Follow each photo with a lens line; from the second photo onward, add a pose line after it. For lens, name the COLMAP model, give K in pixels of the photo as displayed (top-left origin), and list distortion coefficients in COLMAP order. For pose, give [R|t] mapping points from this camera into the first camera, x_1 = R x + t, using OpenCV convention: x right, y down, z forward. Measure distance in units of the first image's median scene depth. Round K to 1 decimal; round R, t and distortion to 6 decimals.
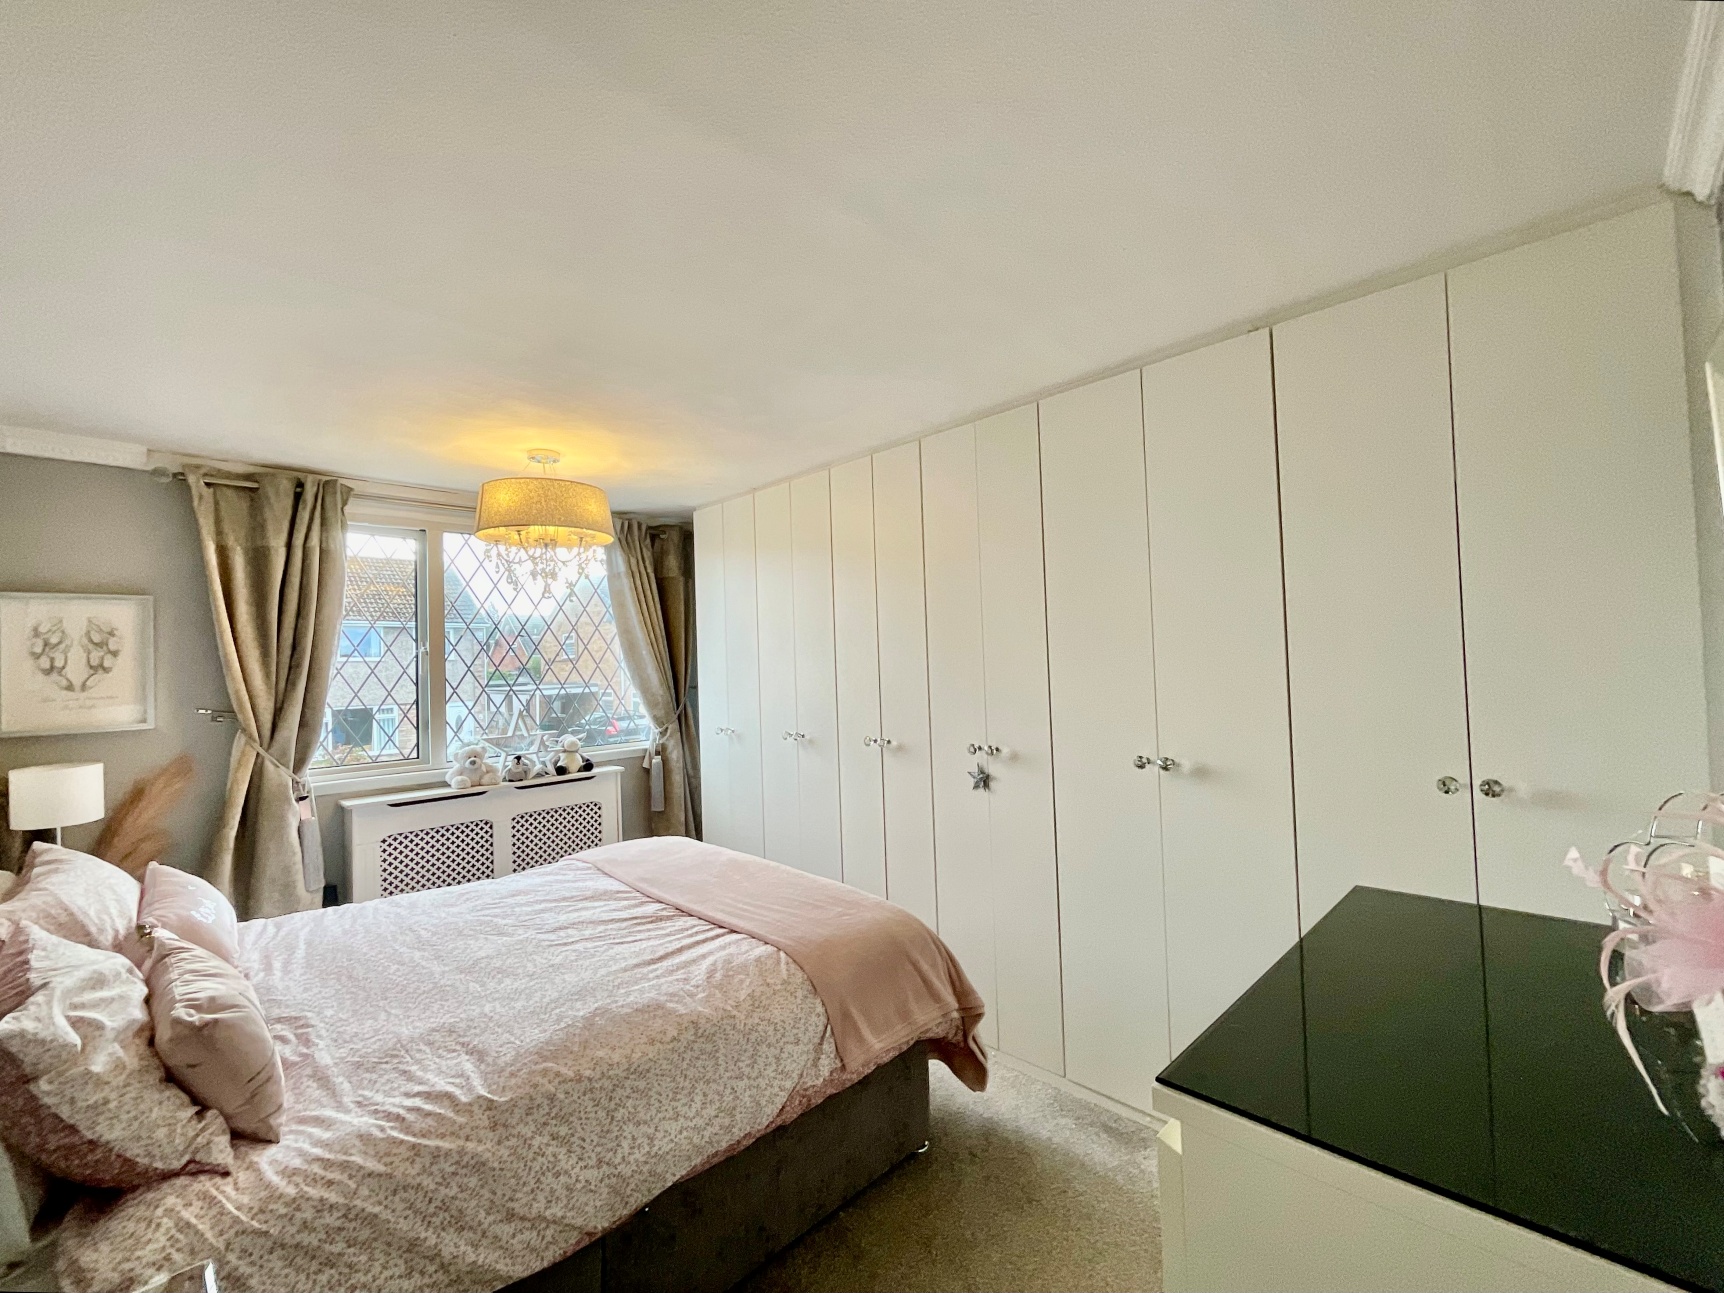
lens RADIAL K [[699.5, 0, 865.6], [0, 699.5, 646.5], [0, 0, 1]] dist [-0.001438, 0.000193]
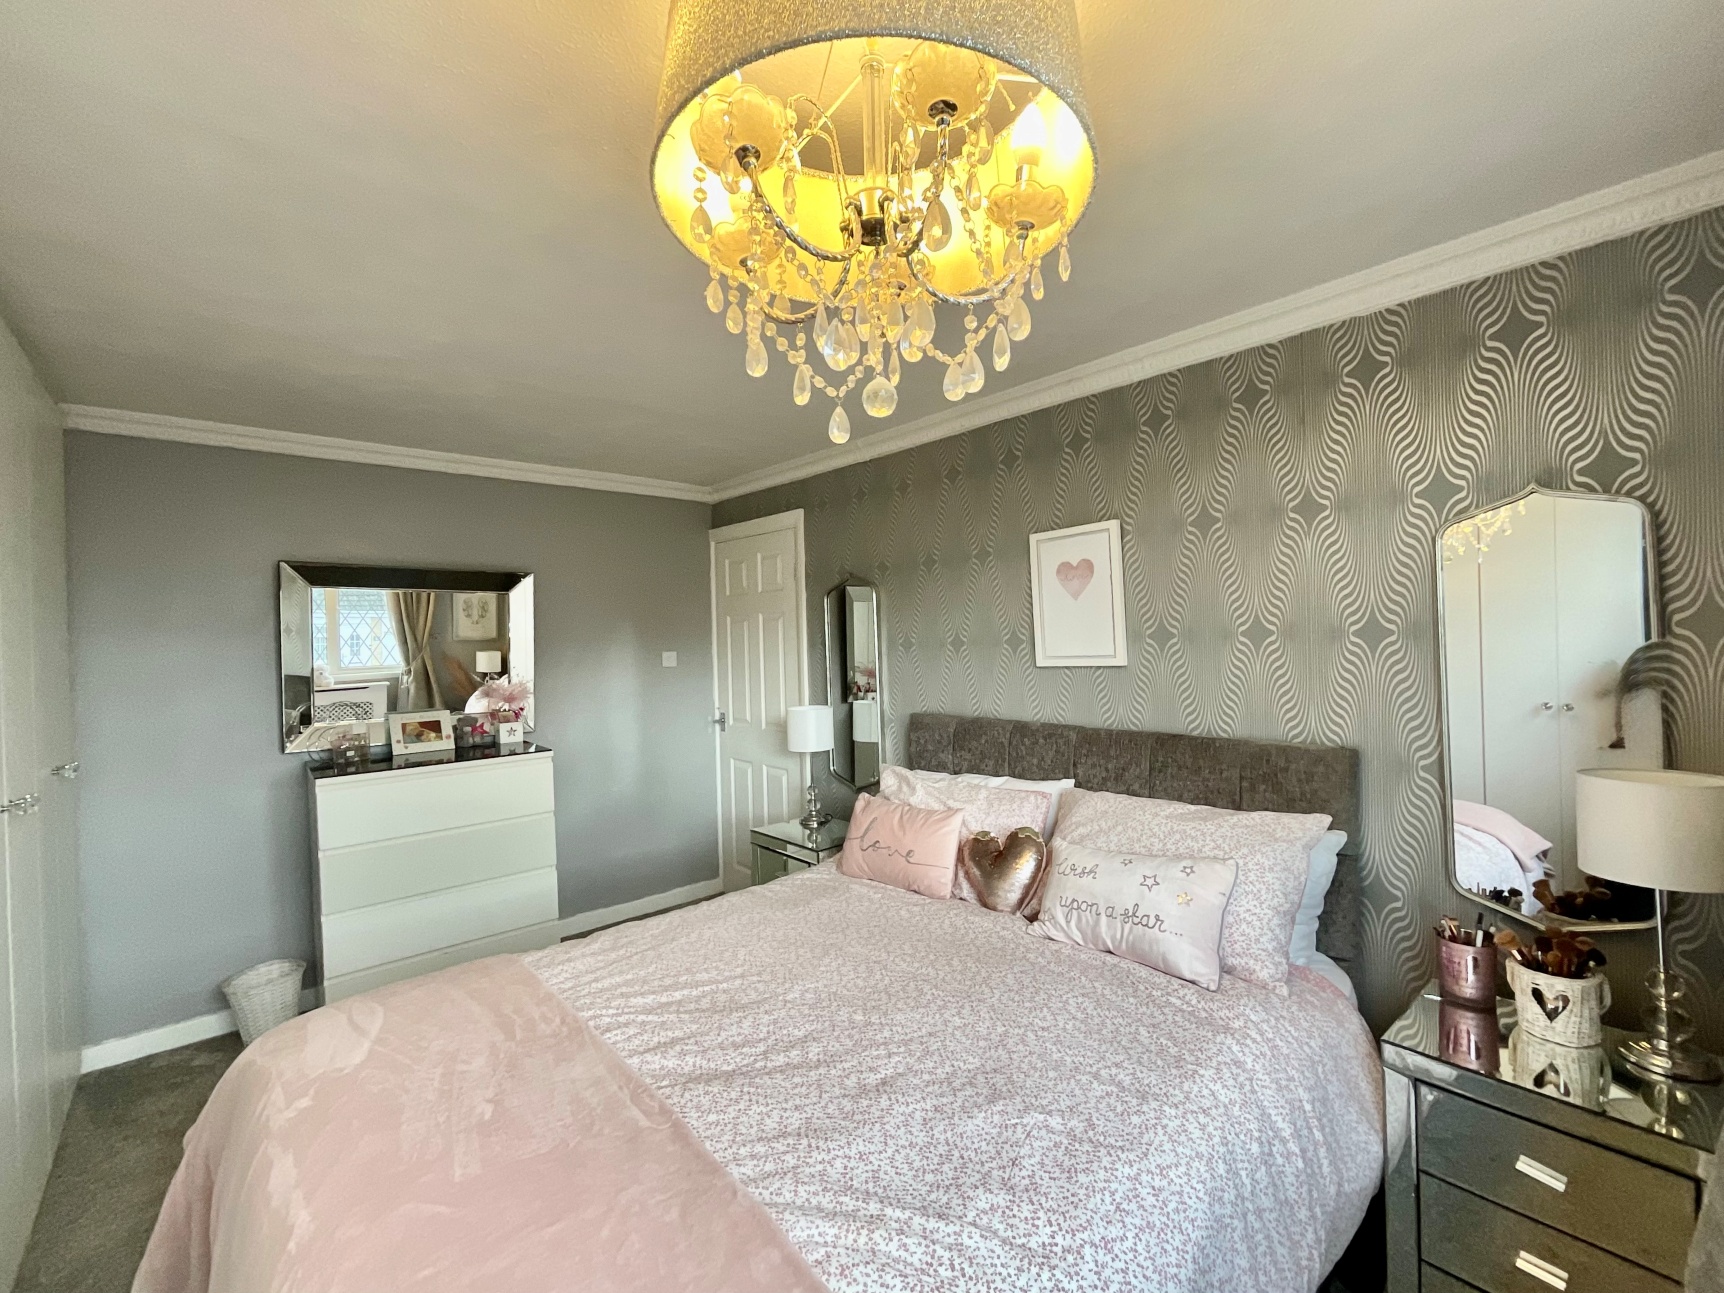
lens RADIAL K [[699.5, 0, 865.6], [0, 699.5, 646.5], [0, 0, 1]] dist [-0.001438, 0.000193]
pose [[-0.996996, 0.075709, 0.016352, -0.523243], [0.075805, 0.997109, 0.005281, 0.013464], [-0.015905, 0.006504, -0.999852, 1.562746]]
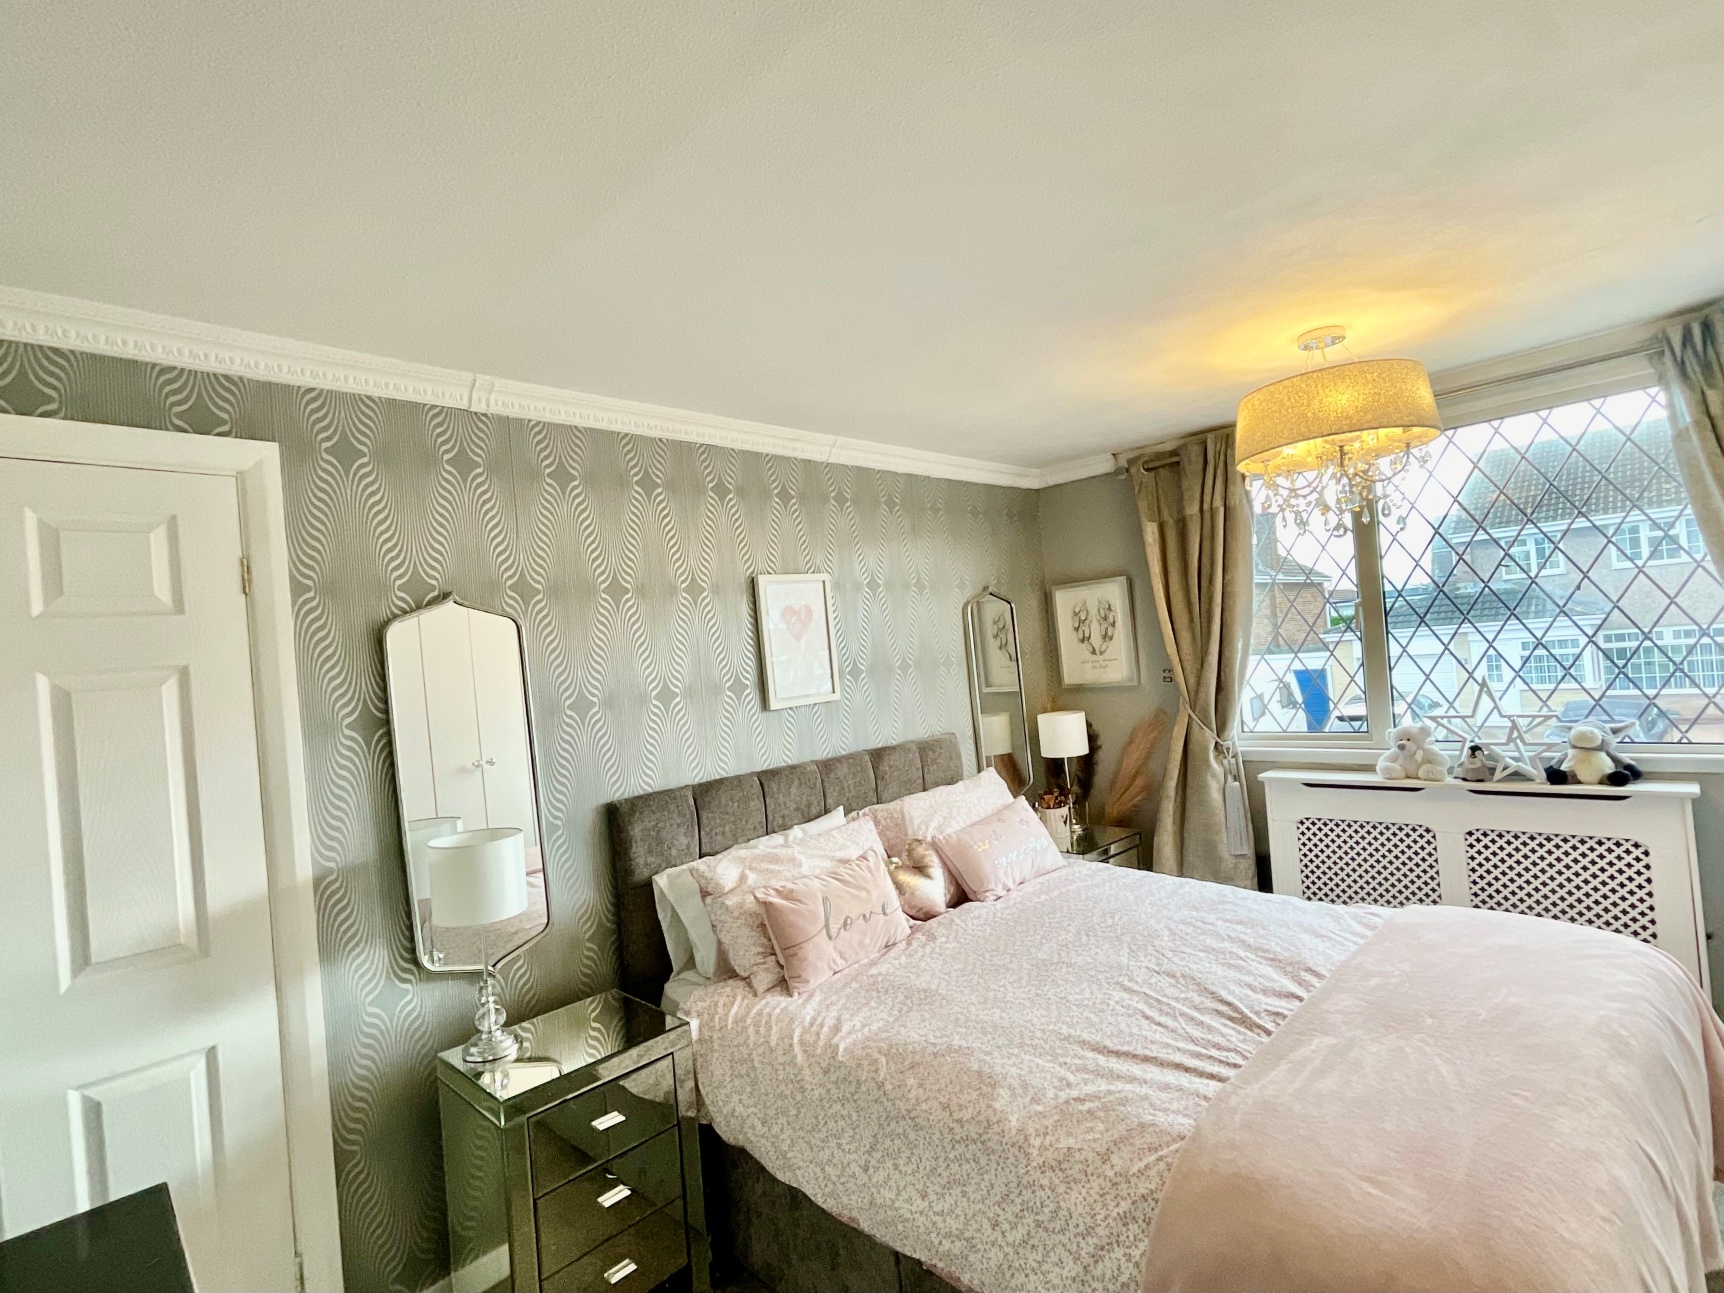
lens RADIAL K [[831.7, 0, 844.9], [0, 831.7, 644.5], [0, 0, 1]] dist [-0.001982, -0.000133]
pose [[0.009097, 0.013603, -0.999866, 0.470703], [0.110542, 0.993765, 0.014526, -0.033441], [0.993830, -0.110659, 0.007536, 0.582395]]
